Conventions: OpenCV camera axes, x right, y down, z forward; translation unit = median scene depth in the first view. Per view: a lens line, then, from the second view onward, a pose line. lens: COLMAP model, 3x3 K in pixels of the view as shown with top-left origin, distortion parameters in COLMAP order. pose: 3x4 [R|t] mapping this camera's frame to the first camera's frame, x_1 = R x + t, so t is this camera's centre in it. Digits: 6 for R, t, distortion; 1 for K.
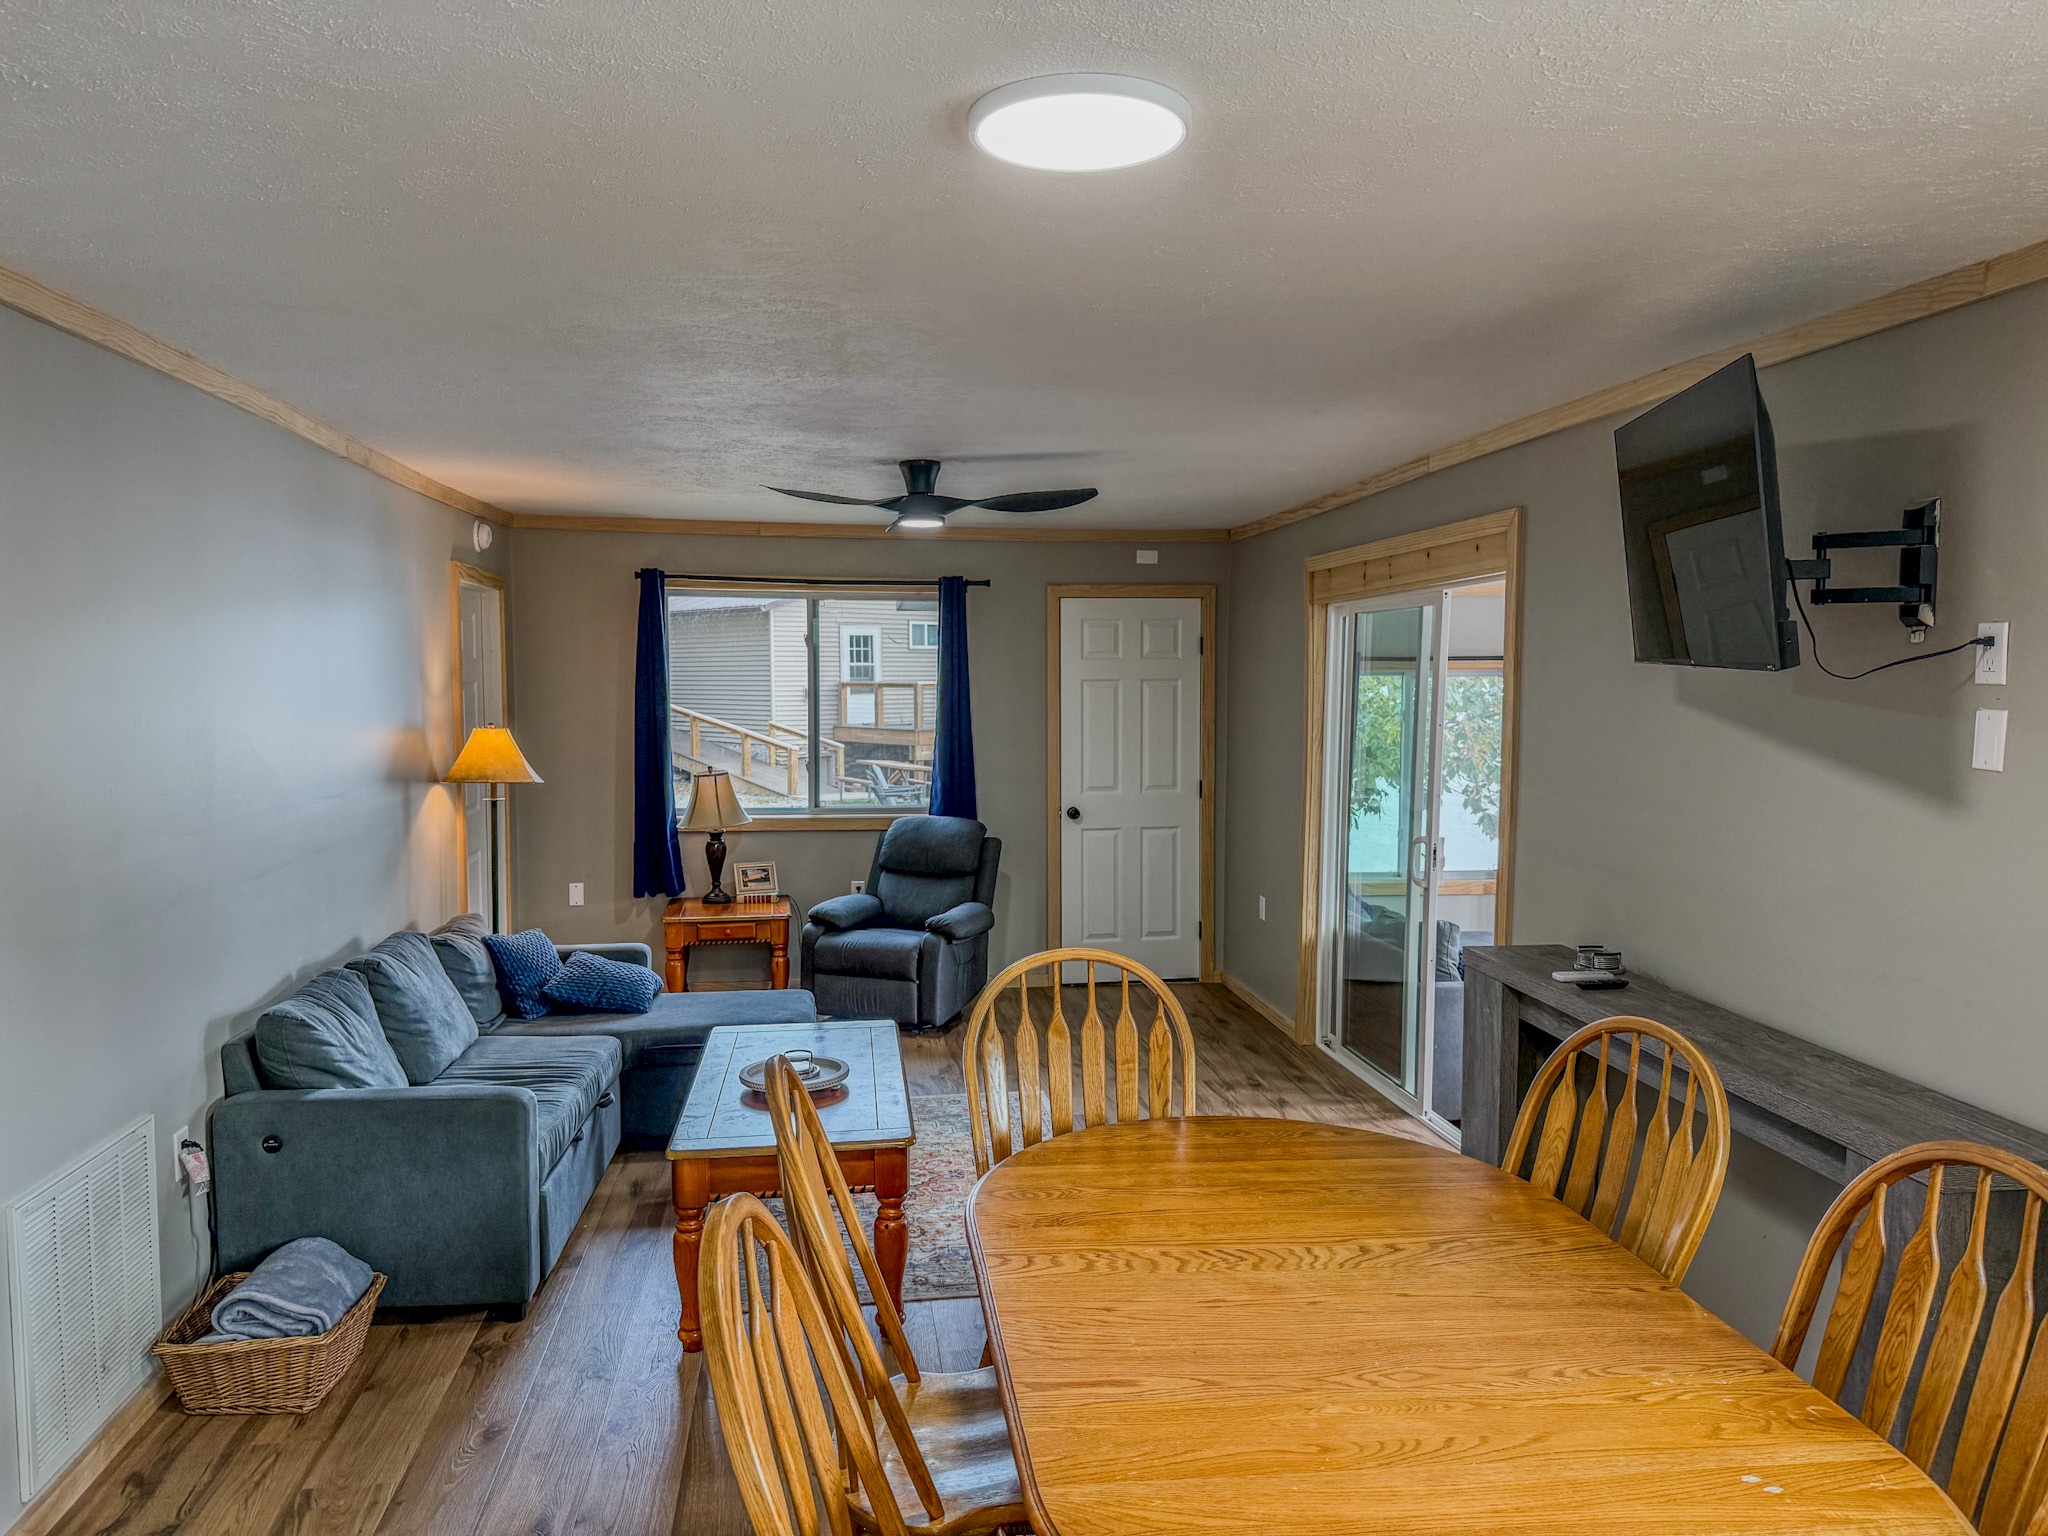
lens RADIAL K [[1434.7, 0, 1027.1], [0, 1434.7, 773.0], [0, 0, 1]] dist [0.077144, -0.102483]
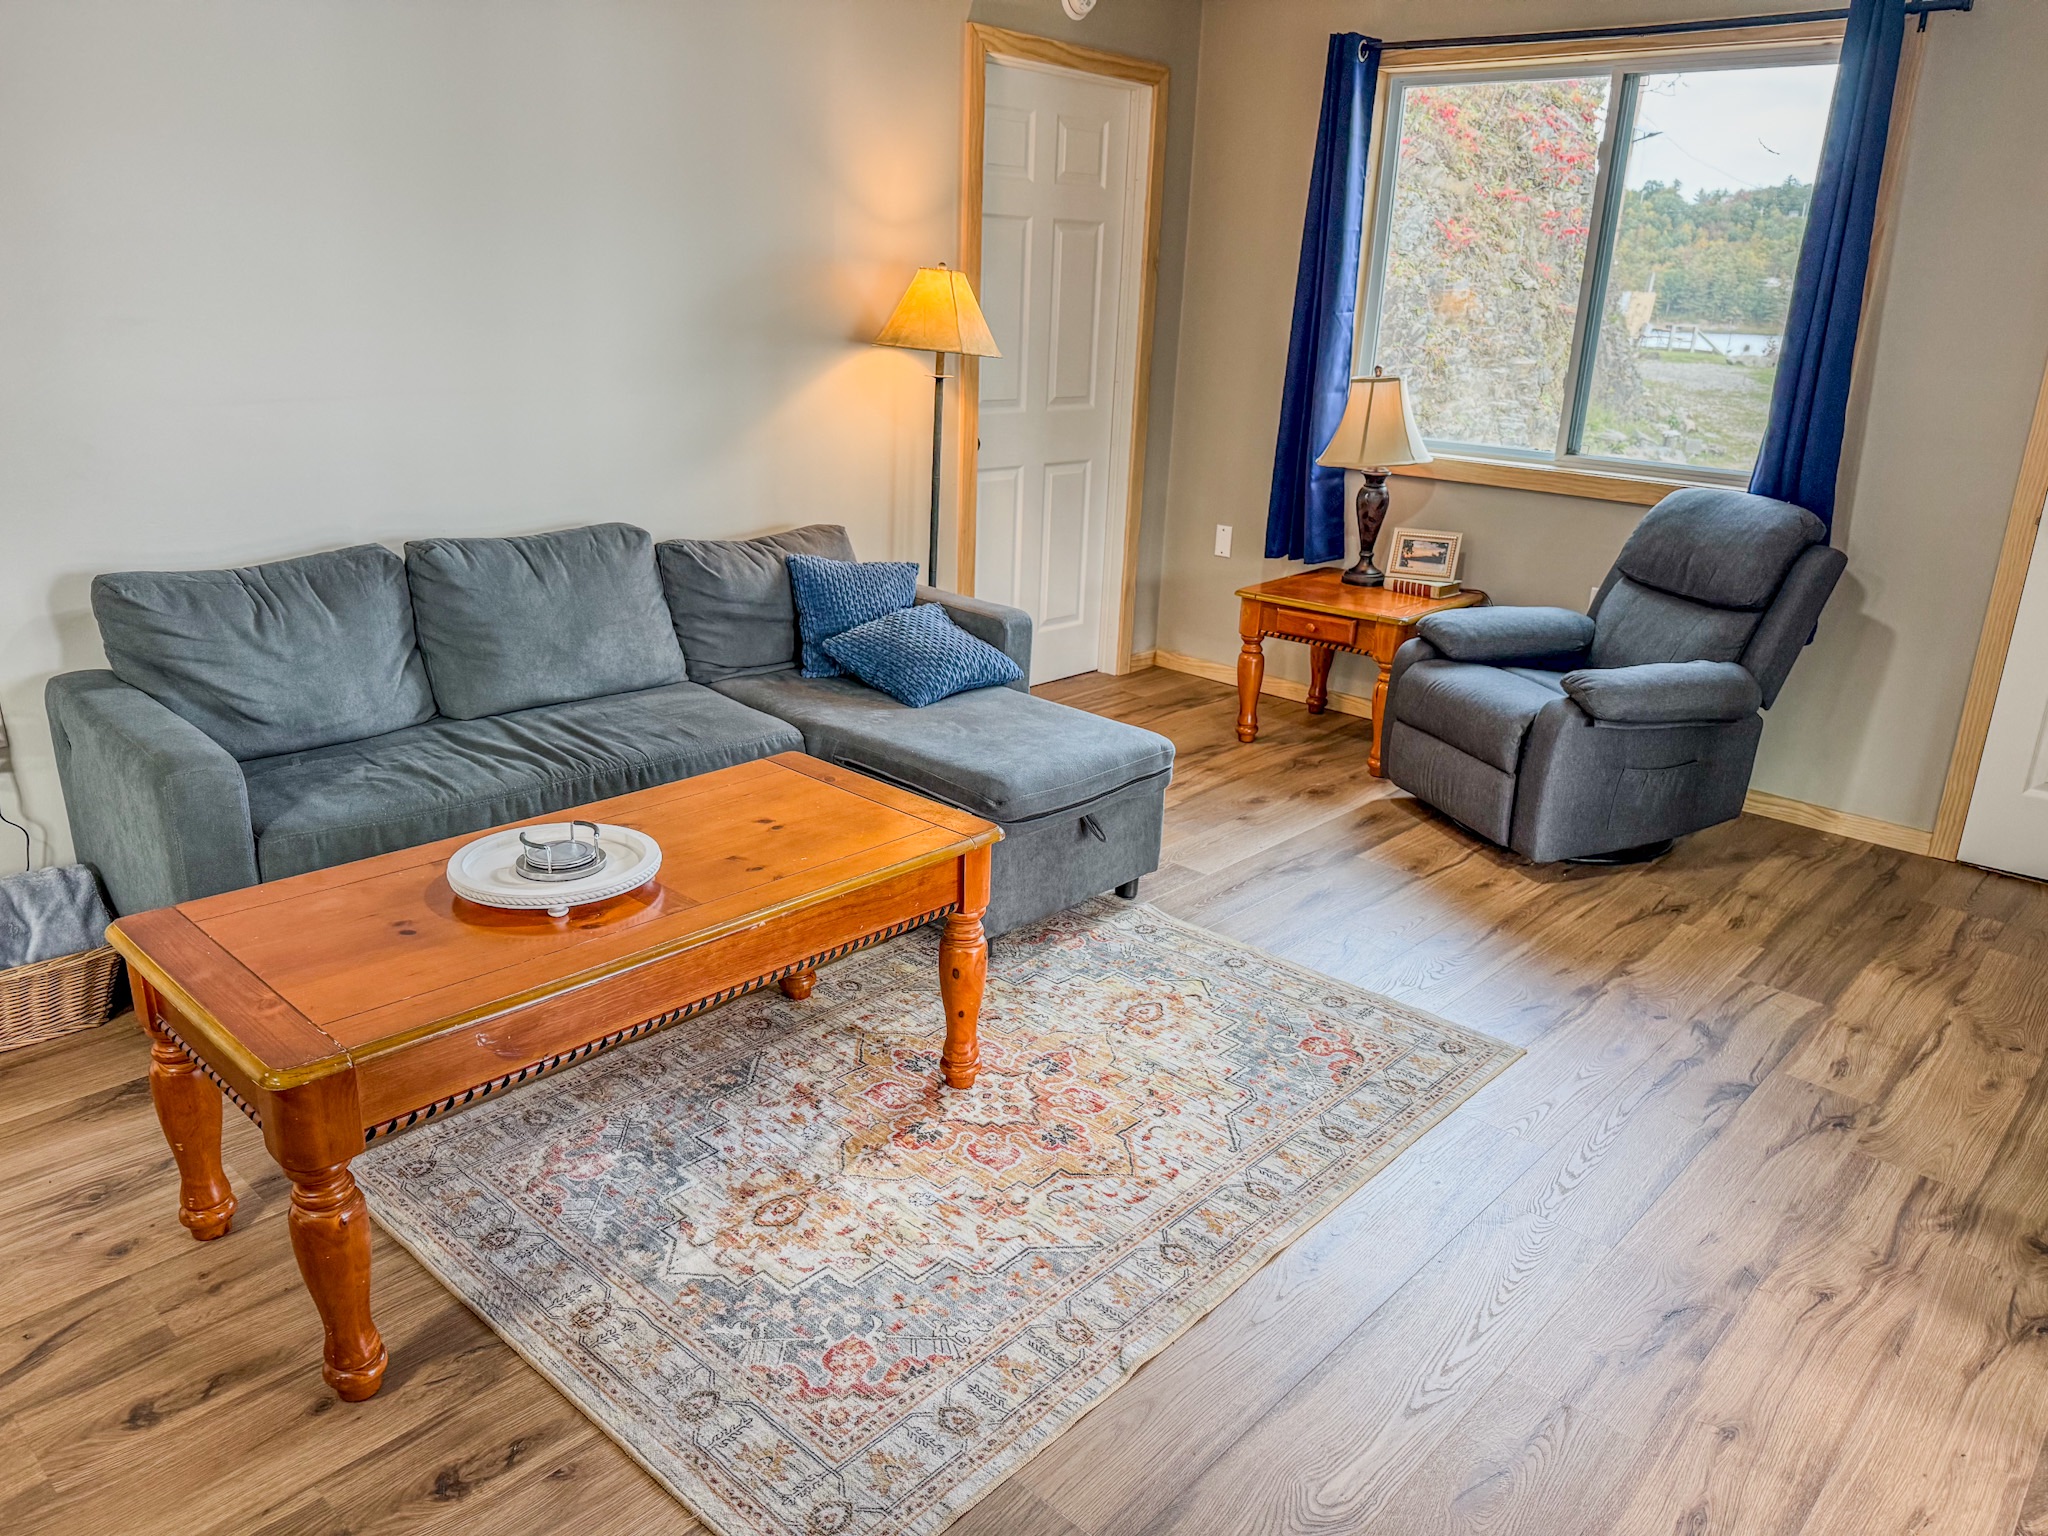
lens RADIAL K [[1443.8, 0, 1002.3], [0, 1443.8, 768.6], [0, 0, 1]] dist [0.031167, -0.032500]
pose [[0.633571, 0.262602, -0.727756, 0.197305], [-0.088598, 0.959074, 0.268938, 0.008593], [0.768595, -0.105914, 0.630907, 0.478449]]
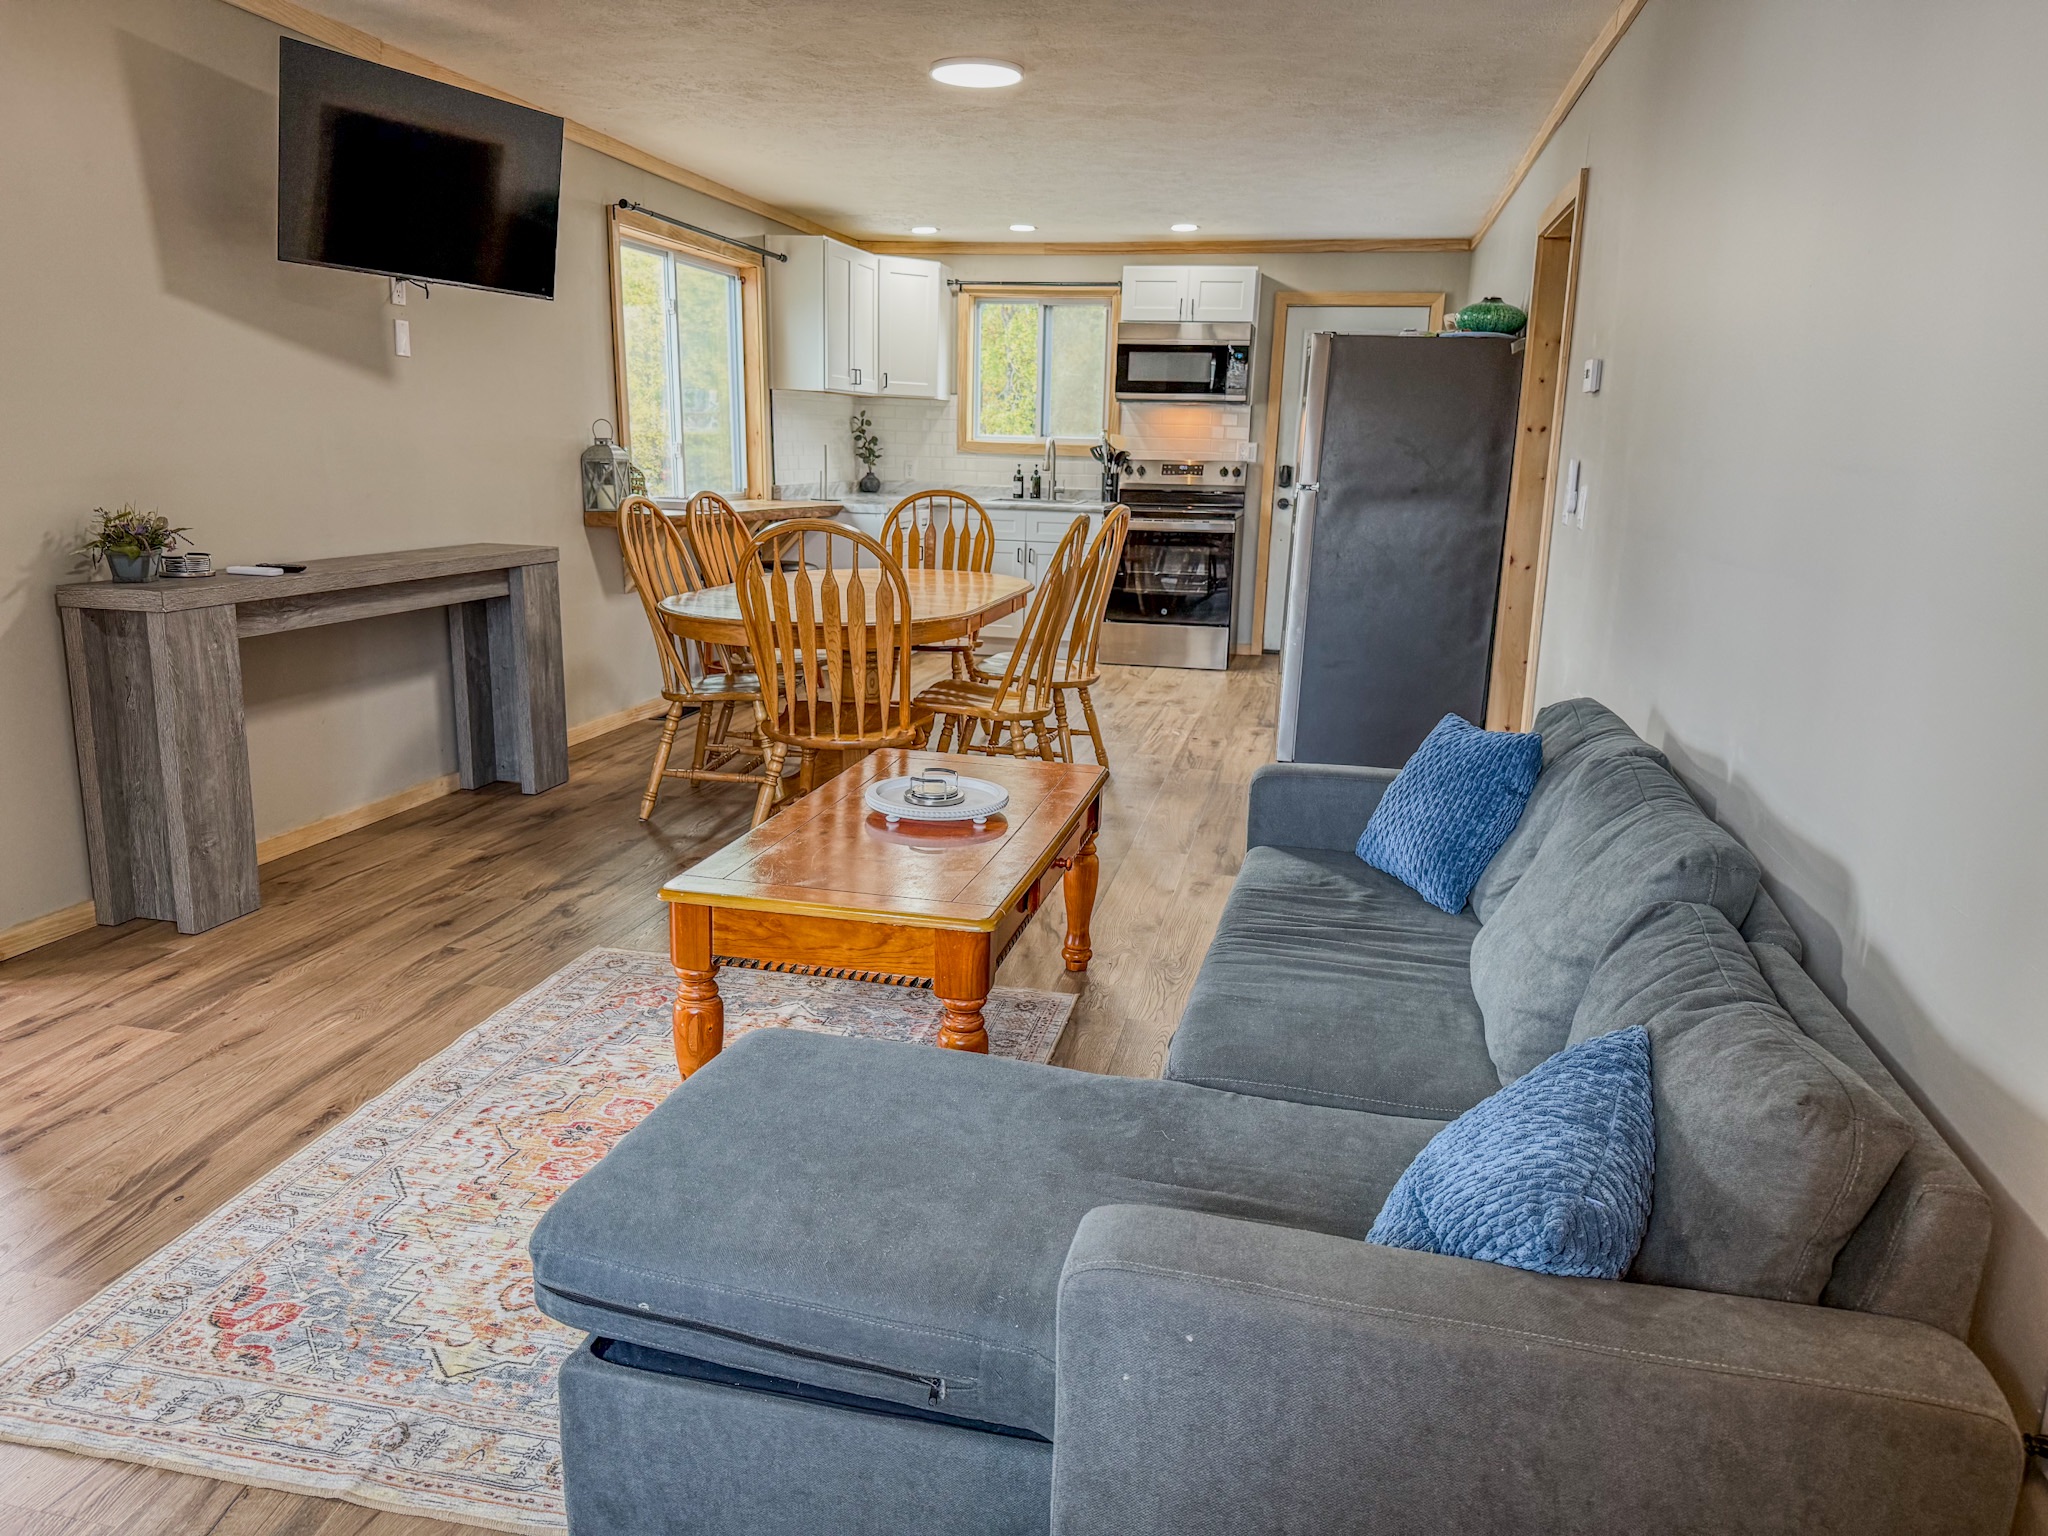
lens RADIAL K [[1441.8, 0, 1004.2], [0, 1441.8, 772.5], [0, 0, 1]] dist [0.080665, -0.085806]
pose [[-0.936133, -0.103765, 0.335989, -0.273768], [-0.000554, 0.955906, 0.293673, -0.015372], [-0.351647, 0.274731, -0.894912, 1.003852]]
